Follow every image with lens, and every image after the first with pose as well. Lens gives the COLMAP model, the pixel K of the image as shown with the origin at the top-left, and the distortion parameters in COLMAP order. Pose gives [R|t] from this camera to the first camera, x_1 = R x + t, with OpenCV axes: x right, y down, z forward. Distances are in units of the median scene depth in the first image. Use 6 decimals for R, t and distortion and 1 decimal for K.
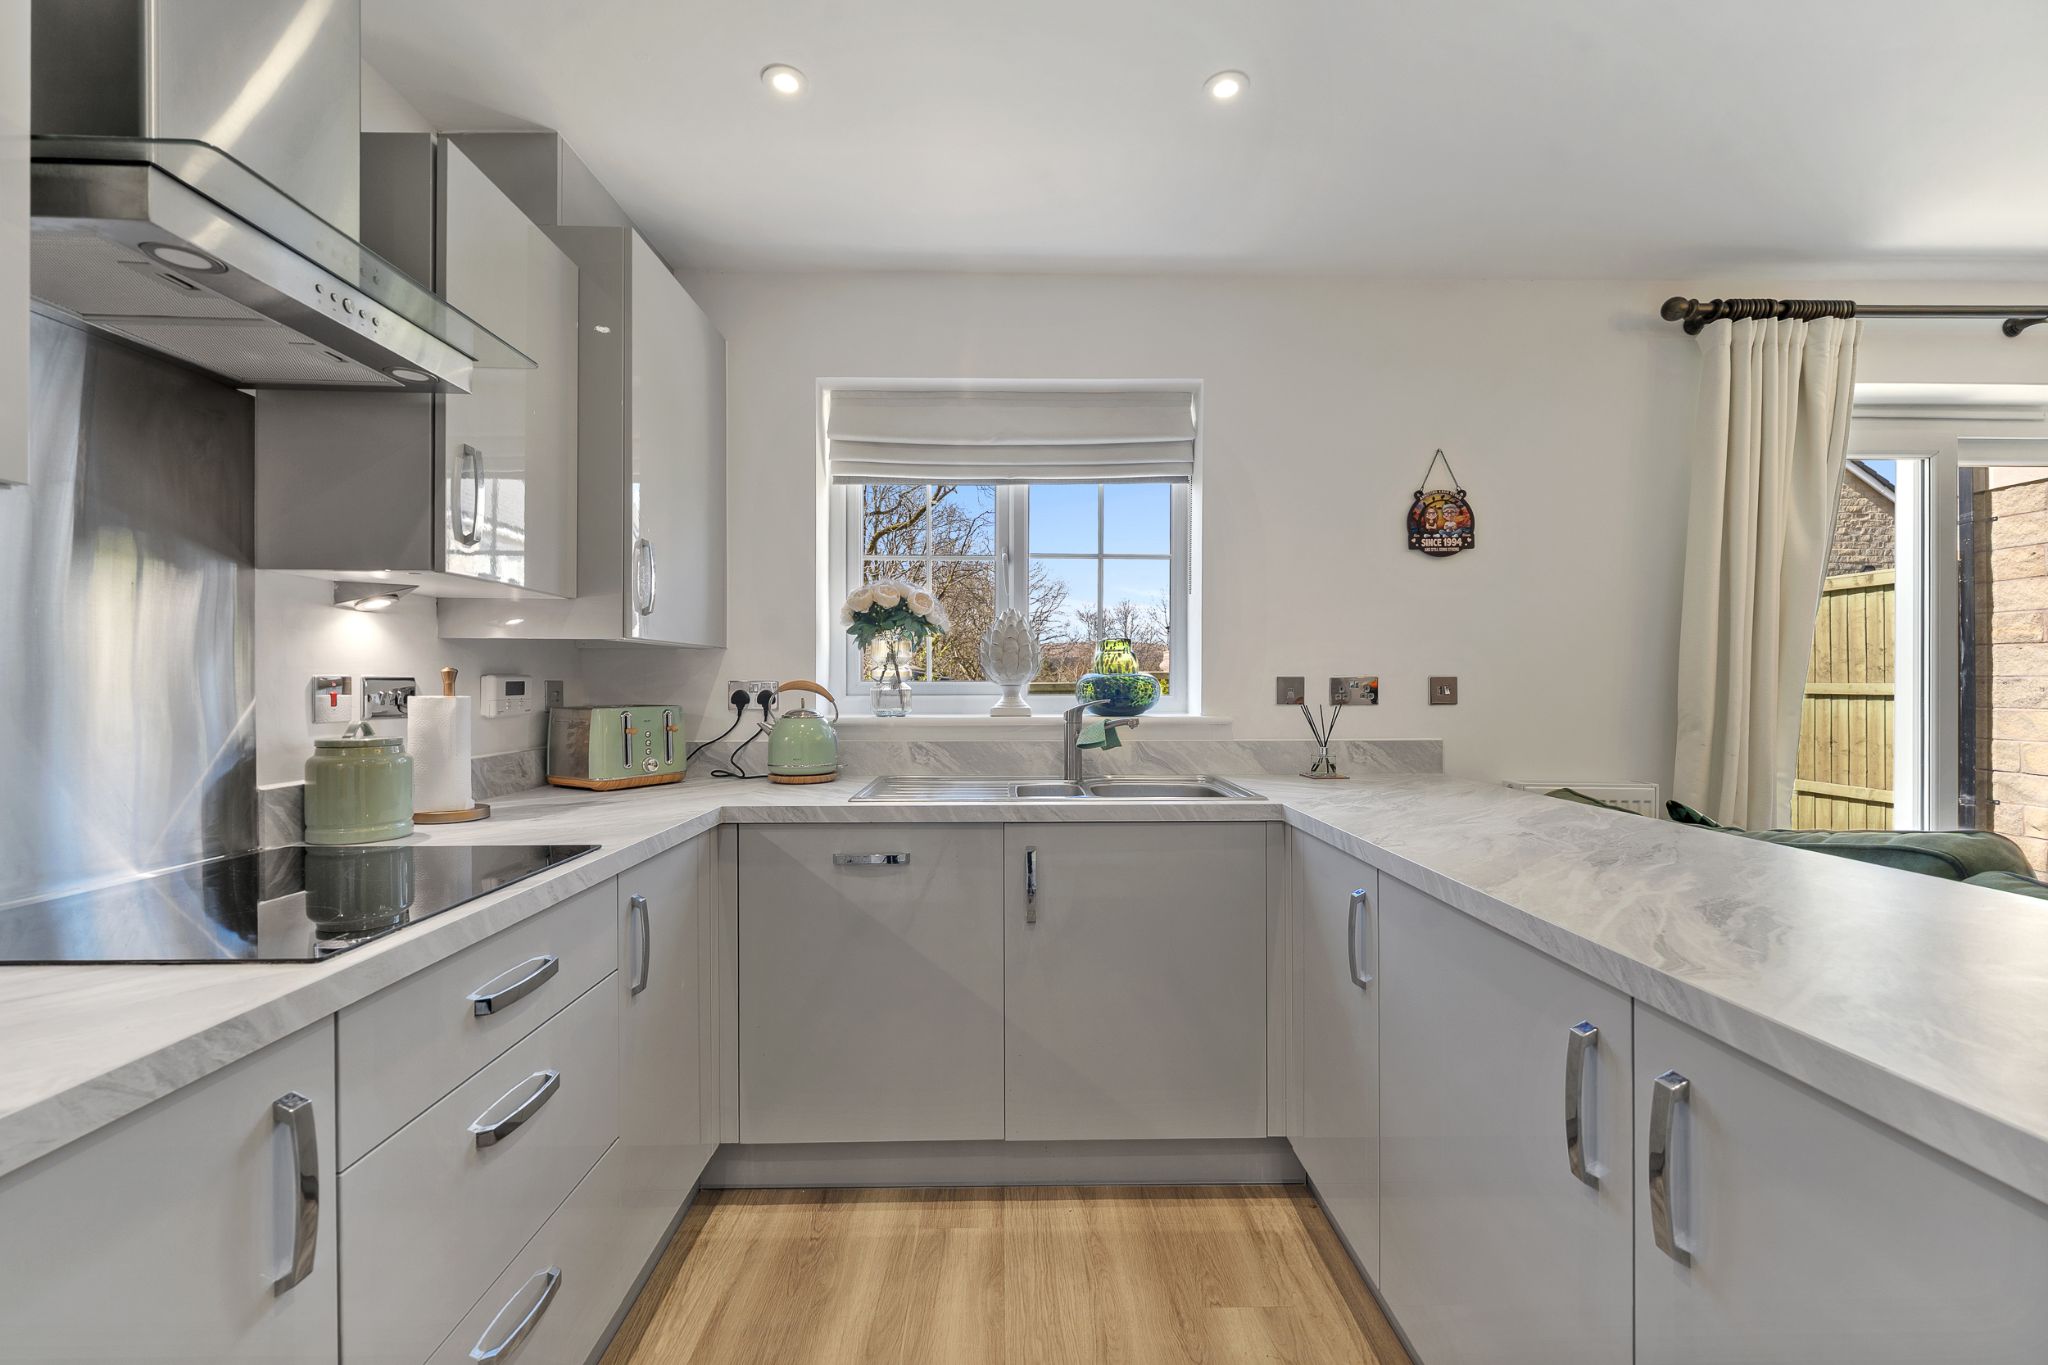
lens RADIAL K [[844.7, 0, 1011.2], [0, 844.7, 689.4], [0, 0, 1]] dist [0.001198, -0.000188]
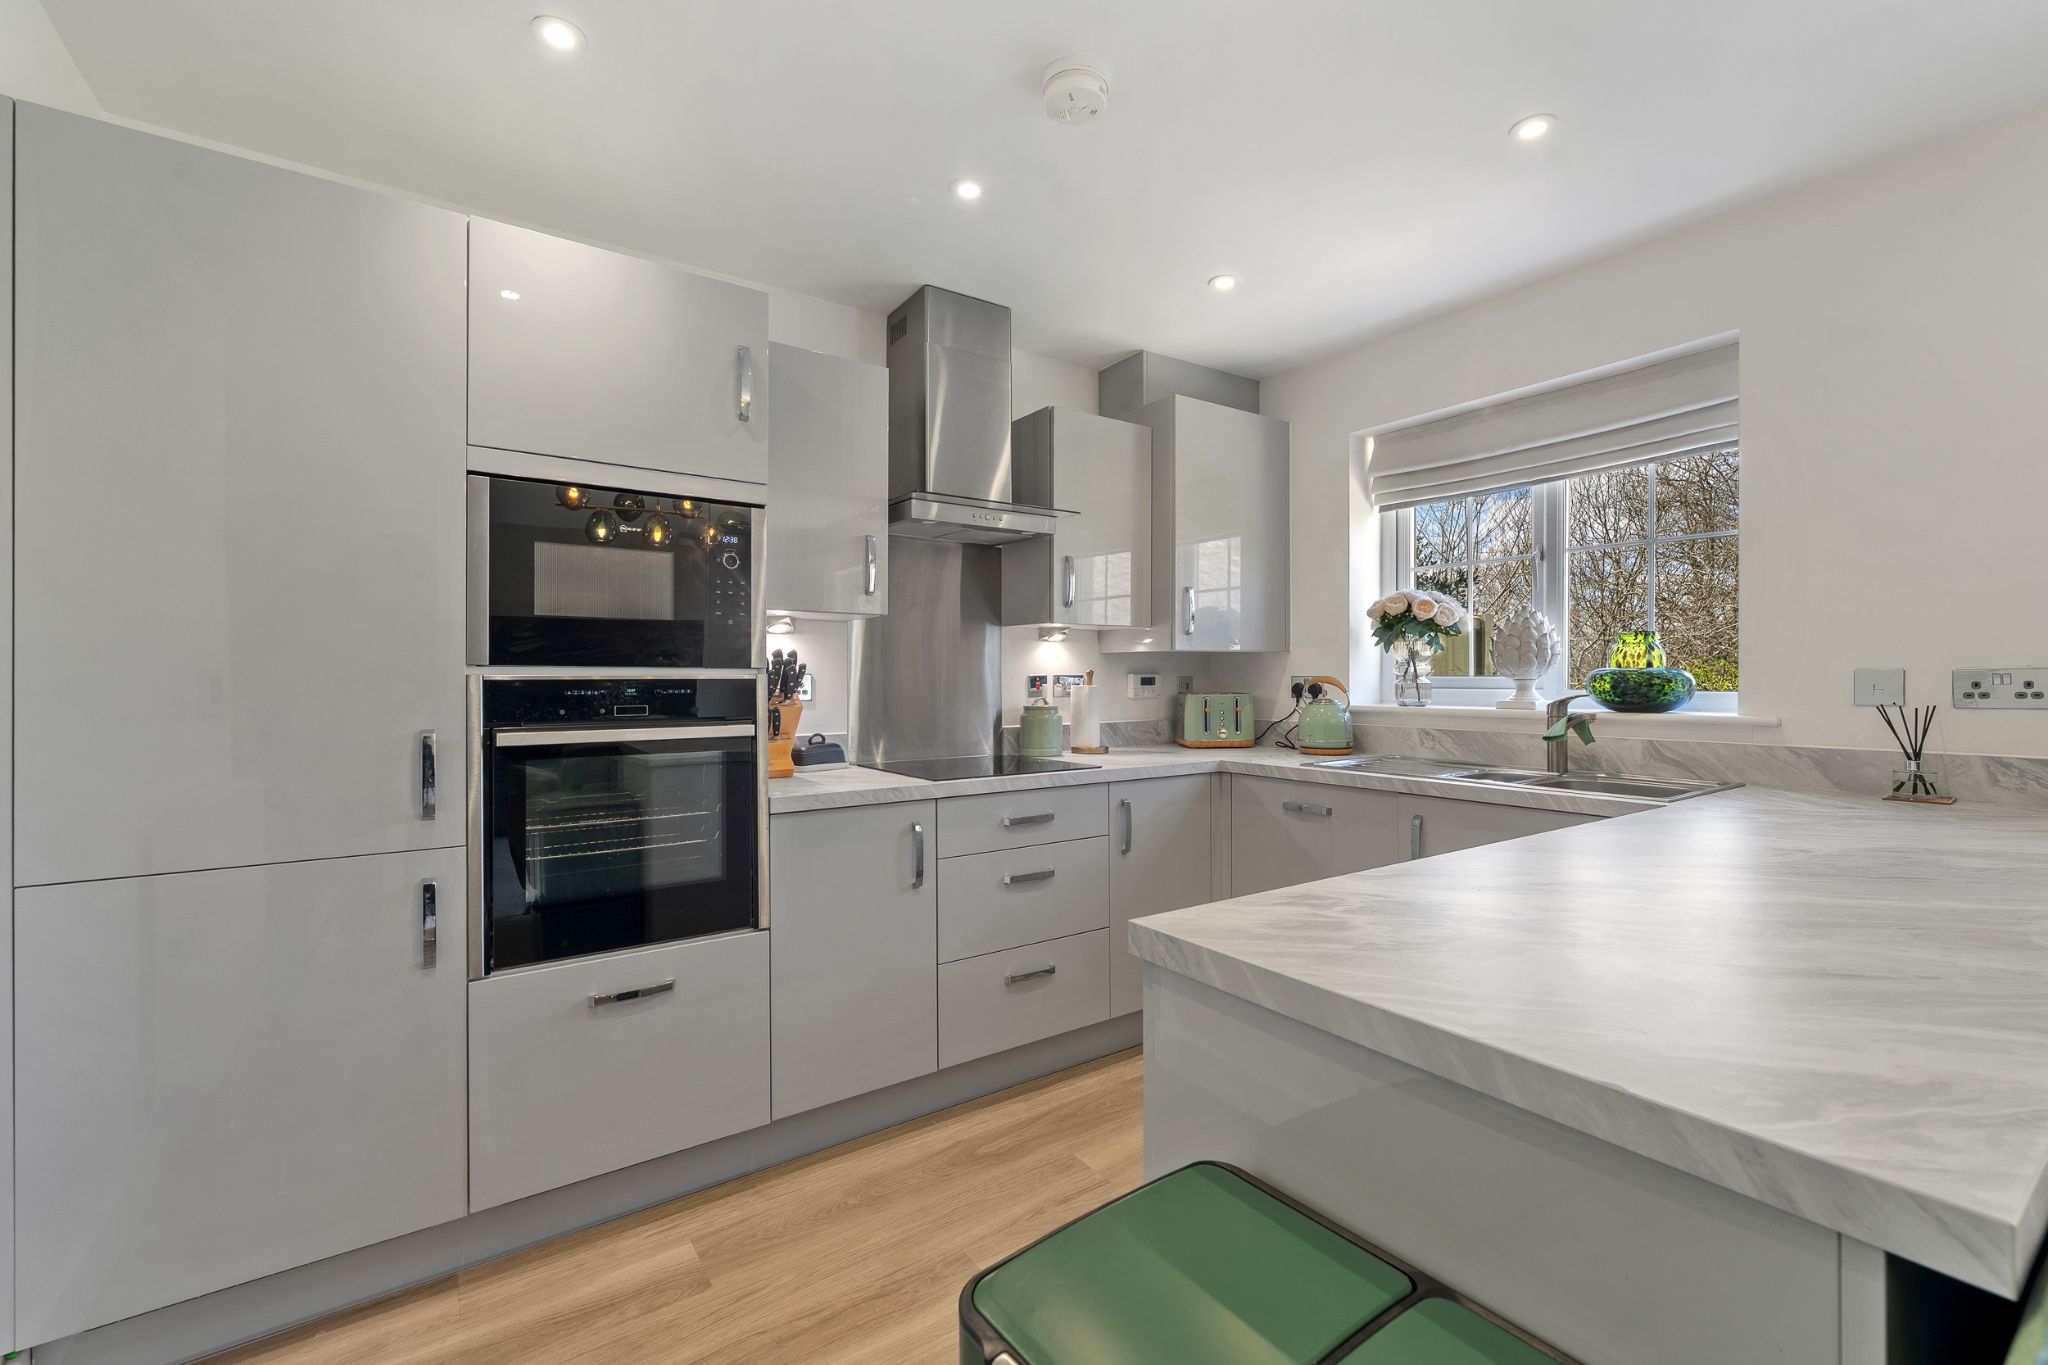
lens RADIAL K [[844.7, 0, 1032.4], [0, 844.7, 683.3], [0, 0, 1]] dist [0.001198, -0.000188]
pose [[0.564714, 0.004791, -0.825273, 0.594554], [-0.003950, 0.999987, 0.003102, -0.001492], [0.825277, 0.001508, 0.564726, -0.105016]]
